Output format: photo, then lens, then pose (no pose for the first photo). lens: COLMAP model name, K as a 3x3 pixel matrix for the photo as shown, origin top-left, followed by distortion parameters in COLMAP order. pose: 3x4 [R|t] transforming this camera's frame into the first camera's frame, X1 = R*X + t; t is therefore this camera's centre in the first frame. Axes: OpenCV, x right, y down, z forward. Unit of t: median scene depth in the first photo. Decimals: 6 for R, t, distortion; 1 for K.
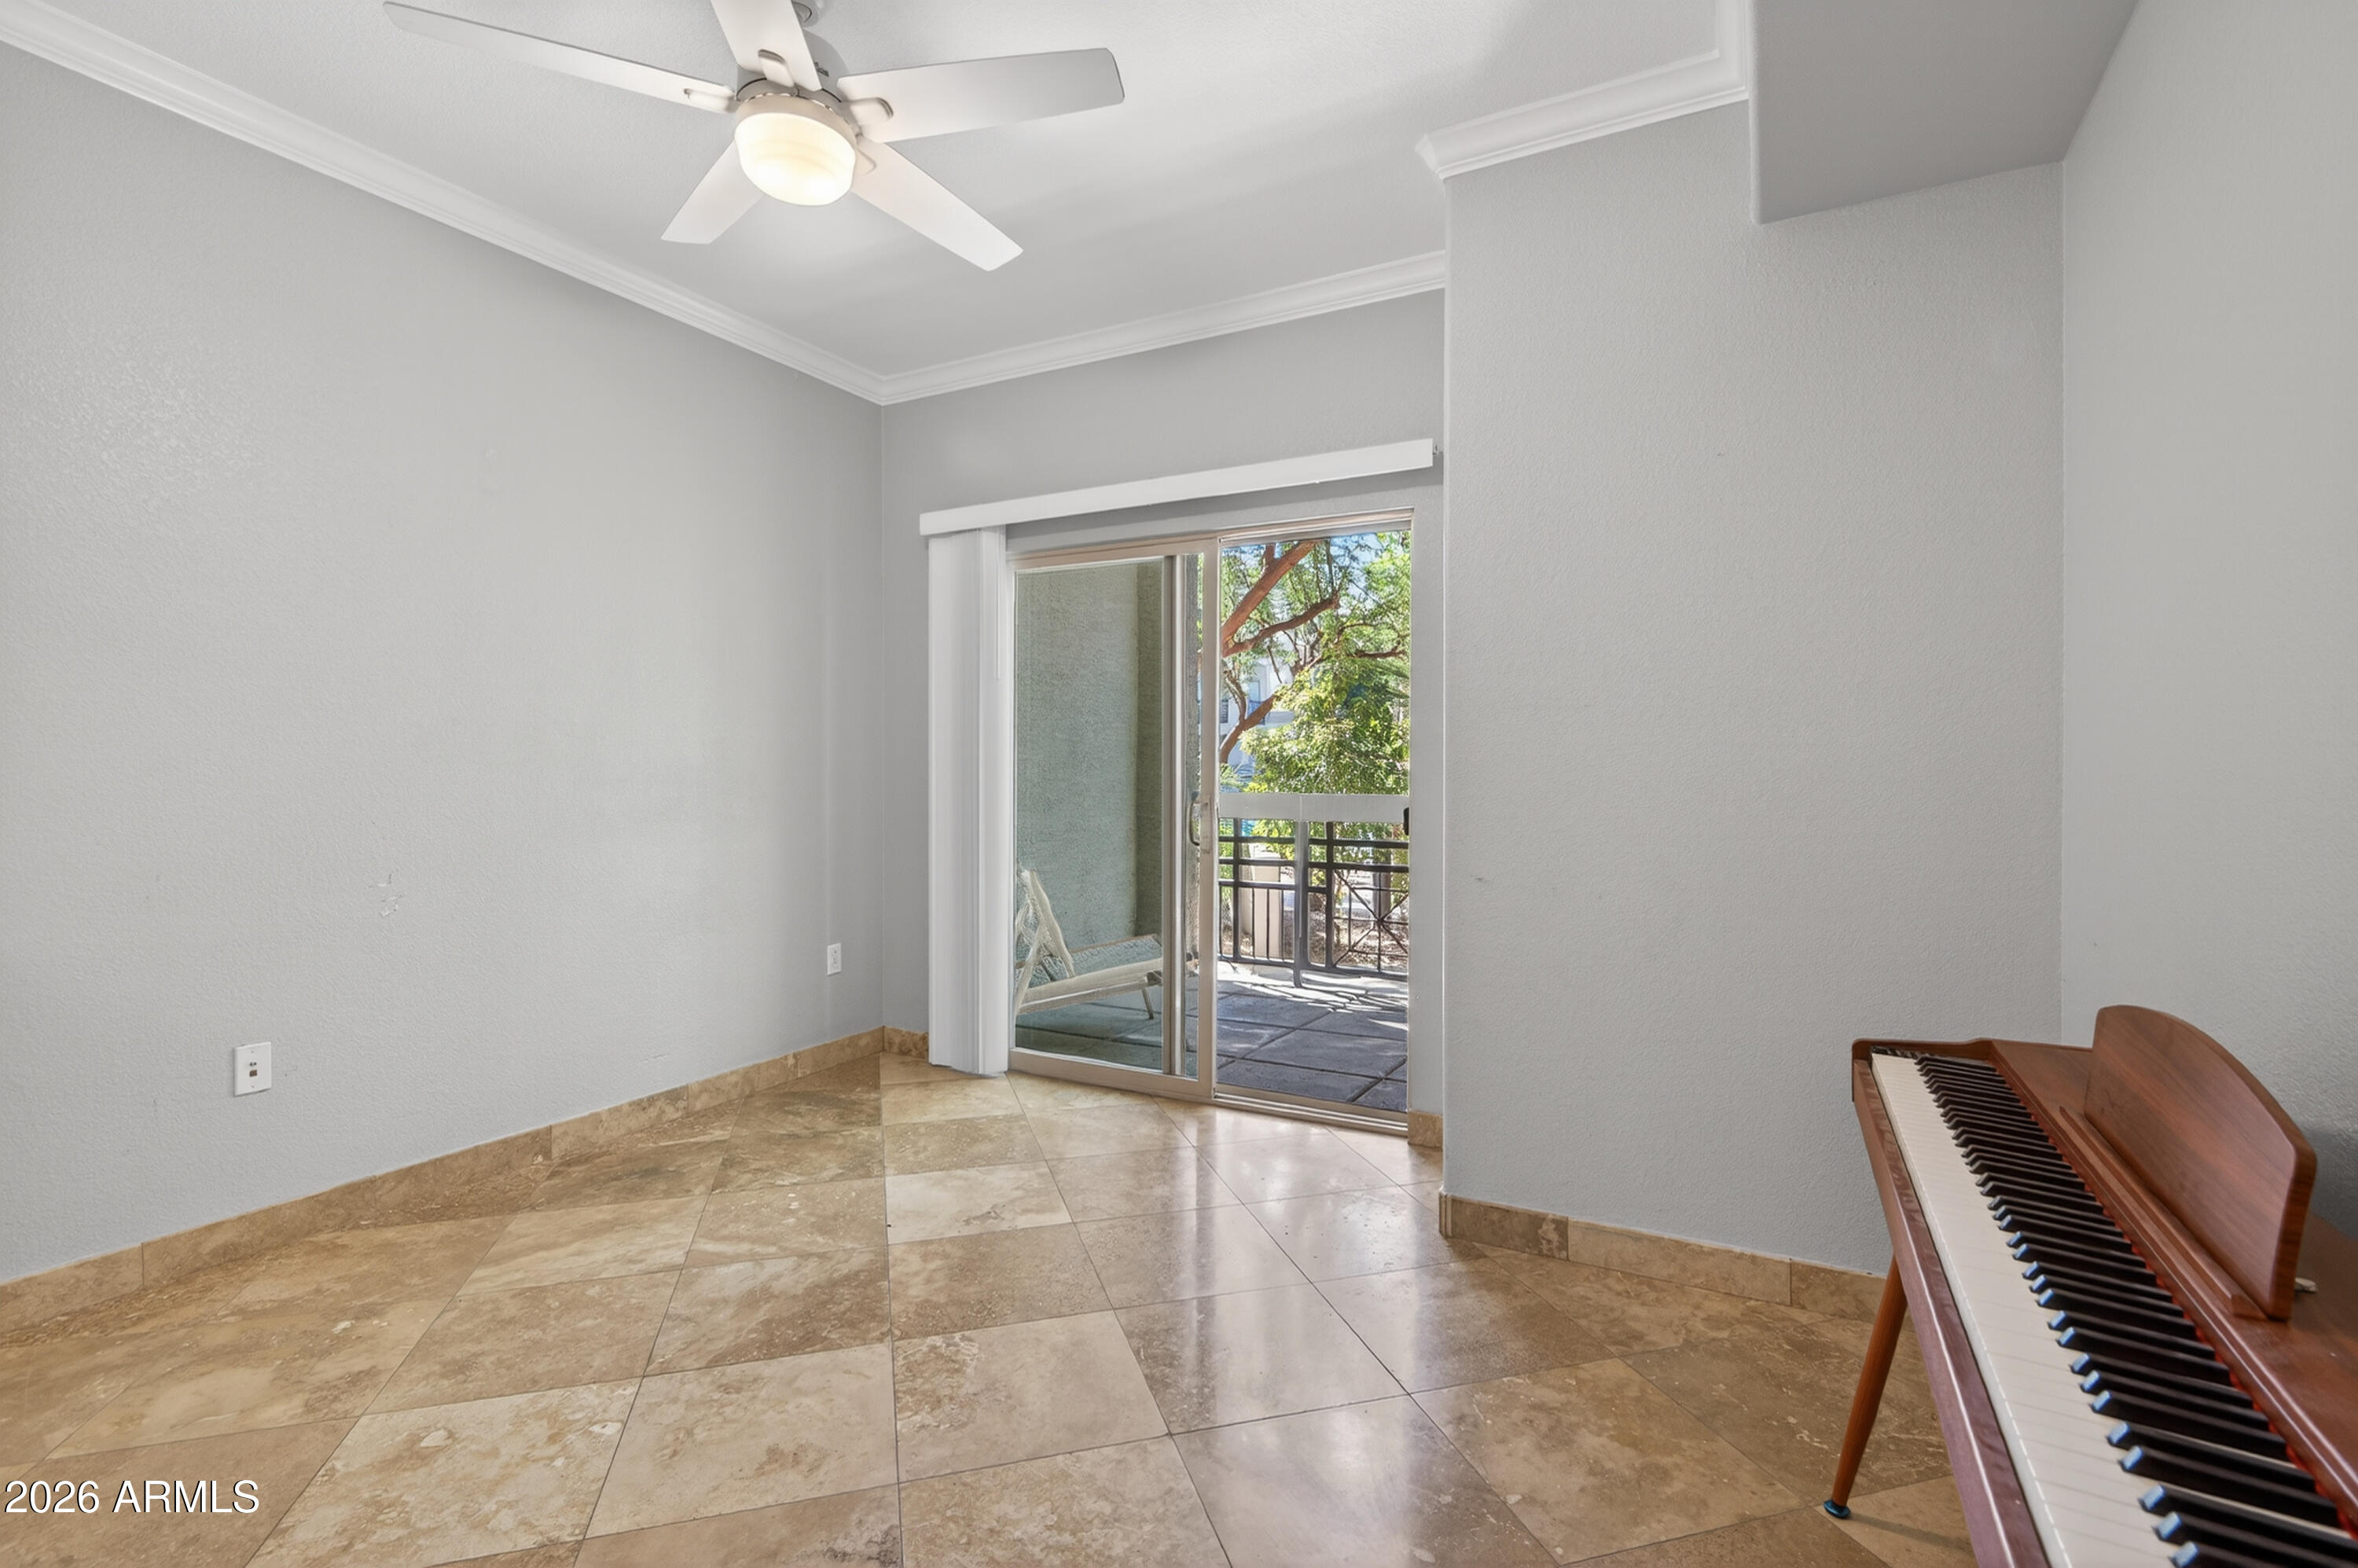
lens RADIAL K [[1076.4, 0, 1180.6], [0, 1076.4, 780.3], [0, 0, 1]] dist [0.006924, -0.004283]
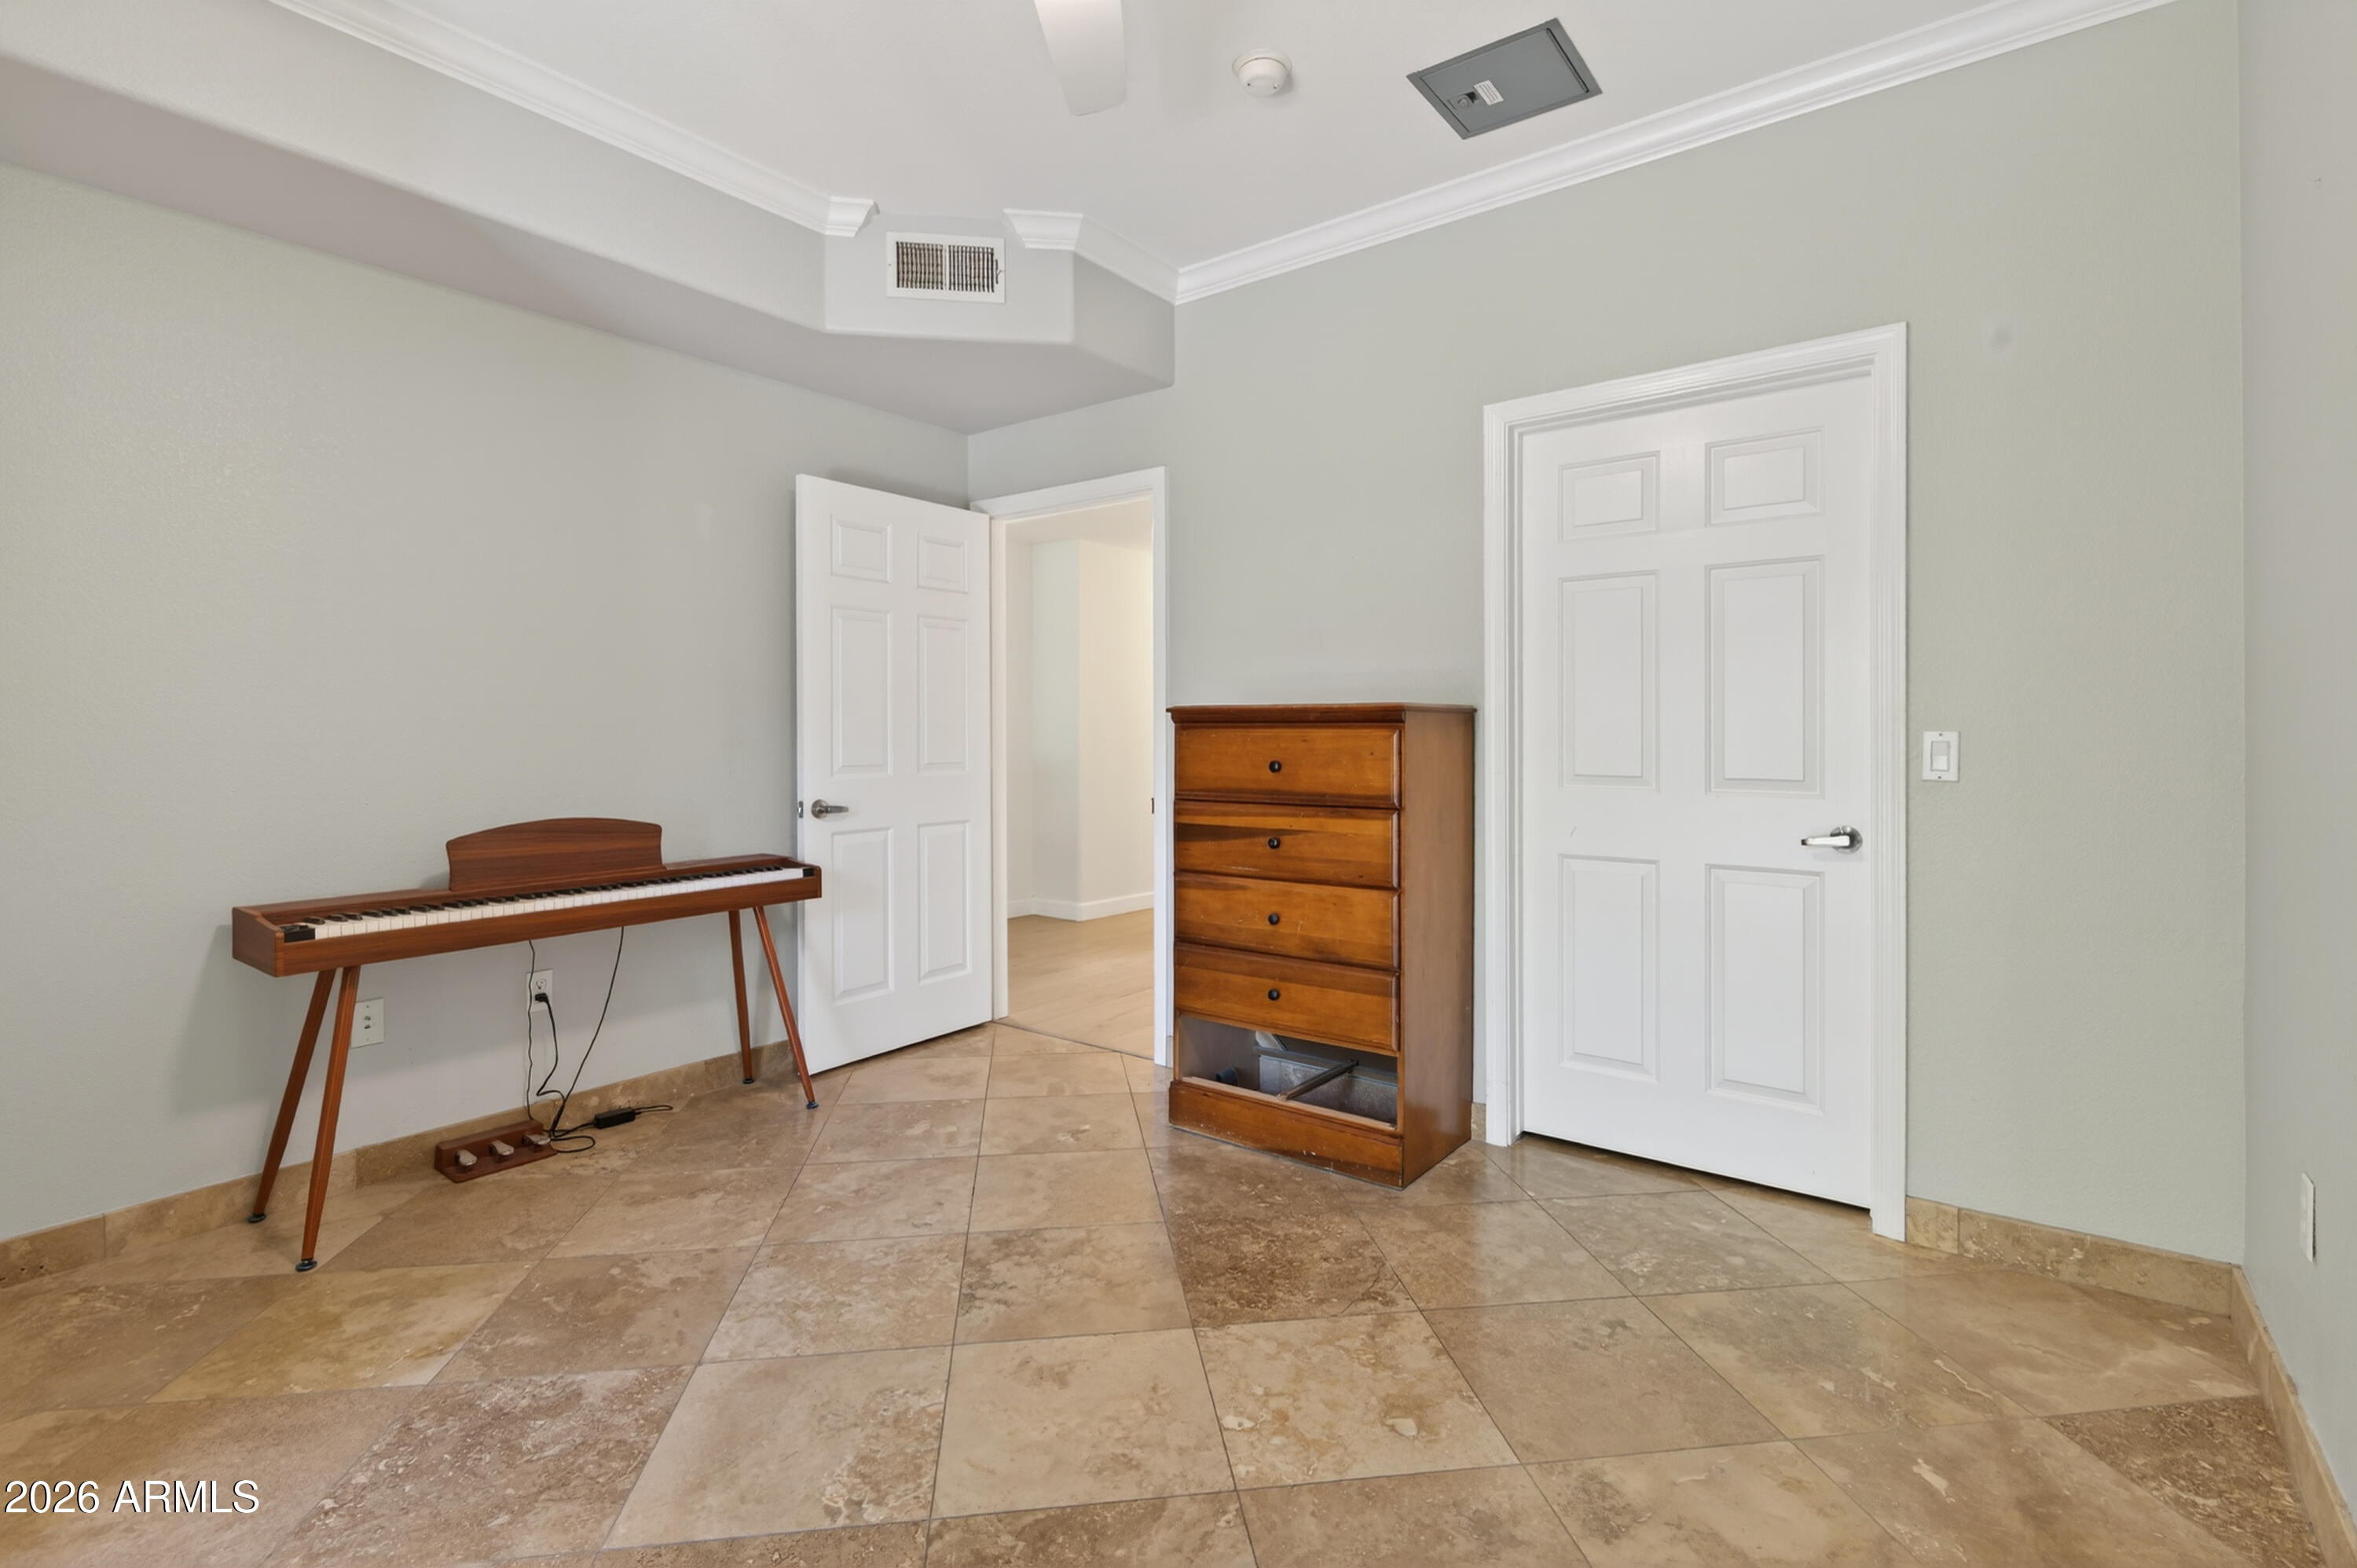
lens RADIAL K [[1075.9, 0, 1180.1], [0, 1075.9, 769.0], [0, 0, 1]] dist [0.006924, -0.004283]
pose [[-0.988908, -0.005244, 0.148434, -0.567884], [0.002165, 0.998761, 0.049708, -0.021722], [-0.148511, 0.049478, -0.987672, 1.756125]]
